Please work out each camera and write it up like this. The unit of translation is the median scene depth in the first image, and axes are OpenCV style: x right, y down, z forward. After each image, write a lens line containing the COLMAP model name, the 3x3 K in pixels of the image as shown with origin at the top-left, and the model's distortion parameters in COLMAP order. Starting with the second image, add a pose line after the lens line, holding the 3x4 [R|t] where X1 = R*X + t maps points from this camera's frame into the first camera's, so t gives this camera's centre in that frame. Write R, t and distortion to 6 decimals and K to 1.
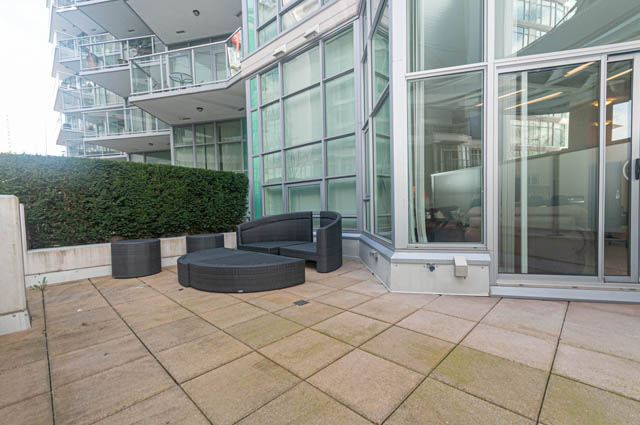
lens RADIAL K [[282.2, 0, 324.9], [0, 282.2, 216.9], [0, 0, 1]] dist [0.003989, -0.001373]
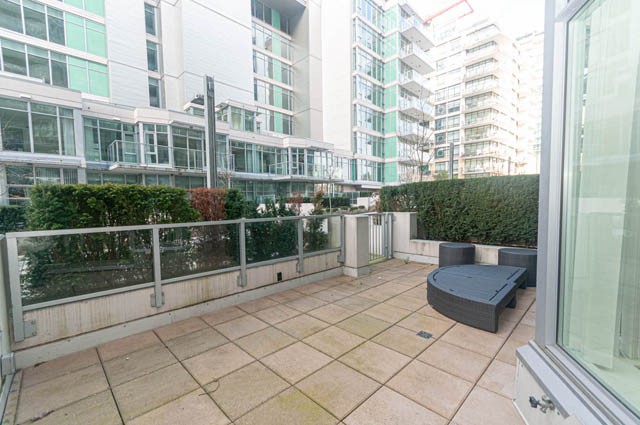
lens RADIAL K [[282.2, 0, 317.7], [0, 282.2, 221.9], [0, 0, 1]] dist [0.003989, -0.001373]
pose [[-0.045030, 0.095376, -0.994422, 0.644192], [-0.012207, 0.995305, 0.096014, -0.138235], [0.998911, 0.016463, -0.043654, 0.462049]]
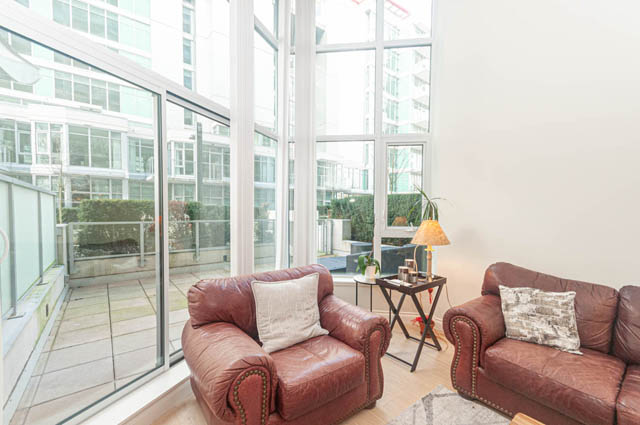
lens RADIAL K [[282.2, 0, 313.9], [0, 282.2, 219.3], [0, 0, 1]] dist [0.003989, -0.001373]
pose [[-0.164642, 0.058383, -0.984624, 1.137572], [-0.027654, 0.997581, 0.063776, -0.174255], [0.985966, 0.037729, -0.162629, 1.054547]]
